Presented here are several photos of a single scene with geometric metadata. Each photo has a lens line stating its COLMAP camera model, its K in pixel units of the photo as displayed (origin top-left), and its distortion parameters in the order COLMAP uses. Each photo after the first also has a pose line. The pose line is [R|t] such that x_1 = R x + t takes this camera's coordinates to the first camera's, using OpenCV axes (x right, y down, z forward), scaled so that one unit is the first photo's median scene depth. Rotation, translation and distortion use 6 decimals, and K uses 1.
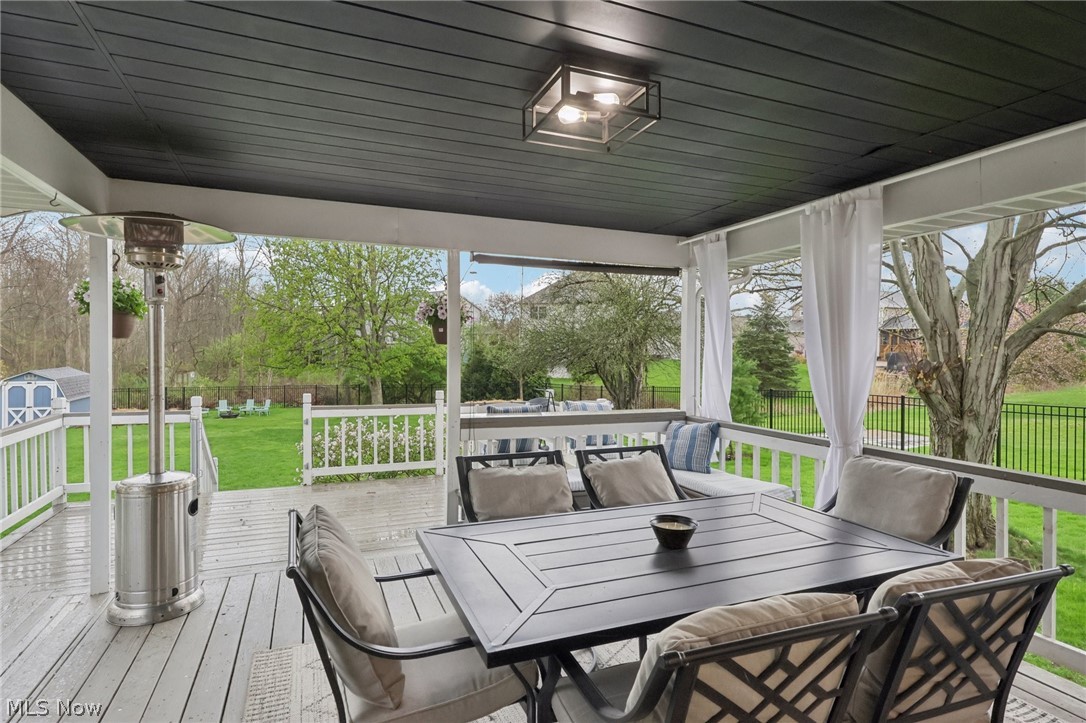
lens RADIAL K [[572.7, 0, 540.6], [0, 572.7, 355.7], [0, 0, 1]] dist [0.012729, -0.000501]
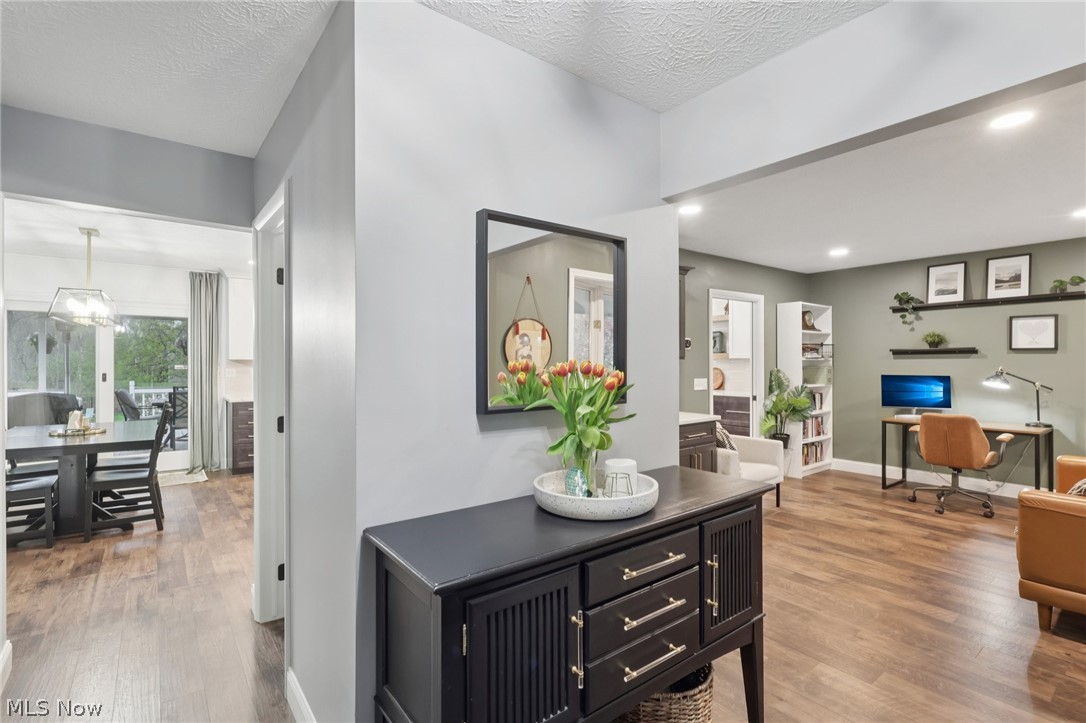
lens RADIAL K [[505.0, 0, 539.0], [0, 505.0, 361.2], [0, 0, 1]] dist [0.003057, -0.001101]
pose [[0.965339, -0.012342, 0.260706, 0.877865], [0.015733, 0.999817, -0.010923, 0.065168], [-0.260523, 0.014646, 0.965357, -1.866862]]
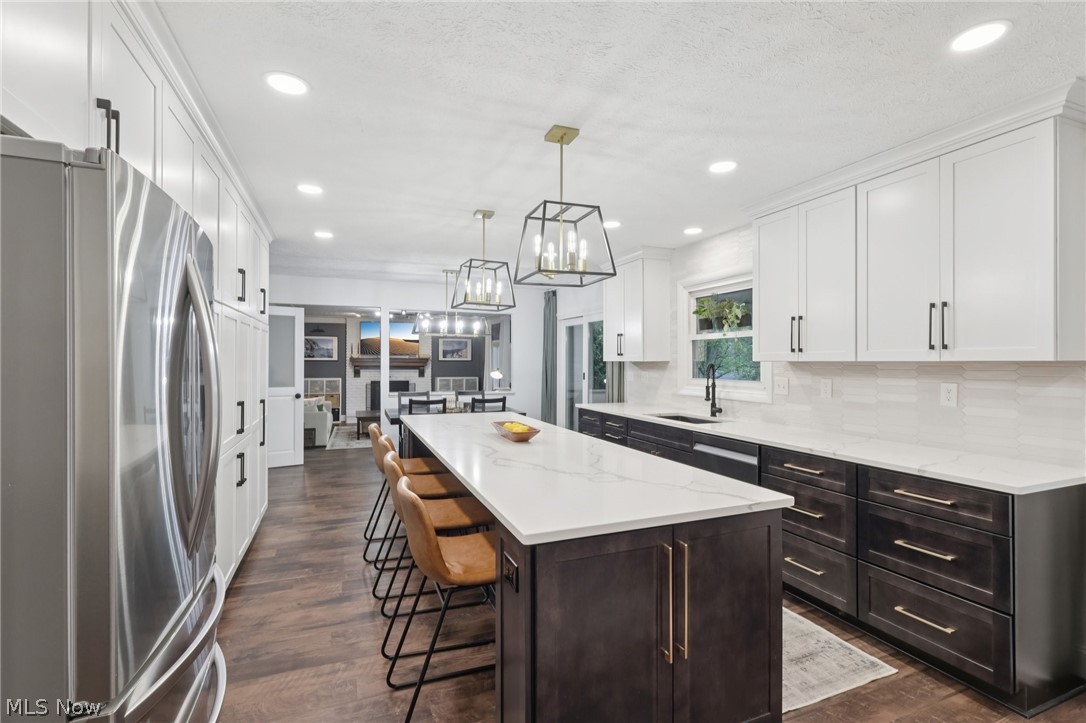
lens RADIAL K [[505.0, 0, 546.0], [0, 505.0, 361.0], [0, 0, 1]] dist [0.003057, -0.001101]
pose [[-0.004418, -0.011148, -0.999928, 1.757047], [-0.019307, 0.999752, -0.011060, 0.045562], [0.999804, 0.019257, -0.004632, -0.320500]]
